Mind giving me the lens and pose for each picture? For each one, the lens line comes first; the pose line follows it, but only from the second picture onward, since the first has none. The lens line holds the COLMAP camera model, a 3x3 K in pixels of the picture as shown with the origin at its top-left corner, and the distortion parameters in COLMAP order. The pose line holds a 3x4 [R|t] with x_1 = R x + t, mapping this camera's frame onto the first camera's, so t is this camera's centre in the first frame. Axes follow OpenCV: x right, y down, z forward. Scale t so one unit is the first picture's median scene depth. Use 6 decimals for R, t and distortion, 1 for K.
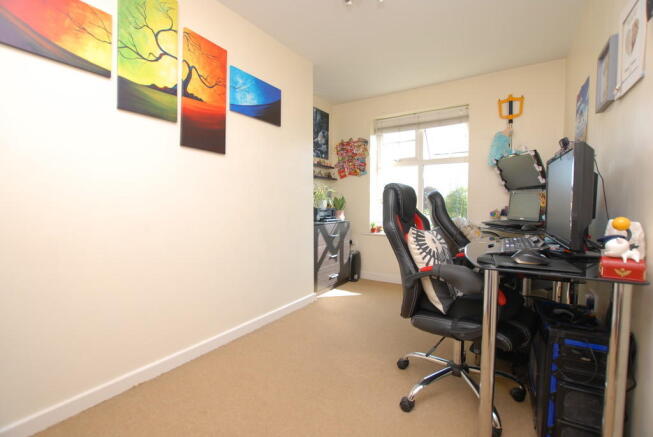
lens RADIAL K [[293.9, 0, 329.2], [0, 293.9, 220.8], [0, 0, 1]] dist [0.000751, 0.000185]
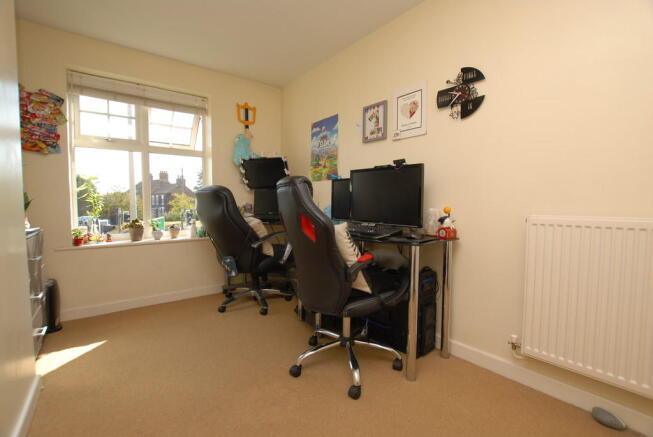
lens RADIAL K [[293.9, 0, 329.2], [0, 293.9, 215.7], [0, 0, 1]] dist [0.000751, 0.000185]
pose [[0.342472, -0.048872, 0.938256, -0.289258], [0.055757, 0.997943, 0.031630, -0.015799], [-0.937872, 0.041482, 0.344492, 0.284162]]
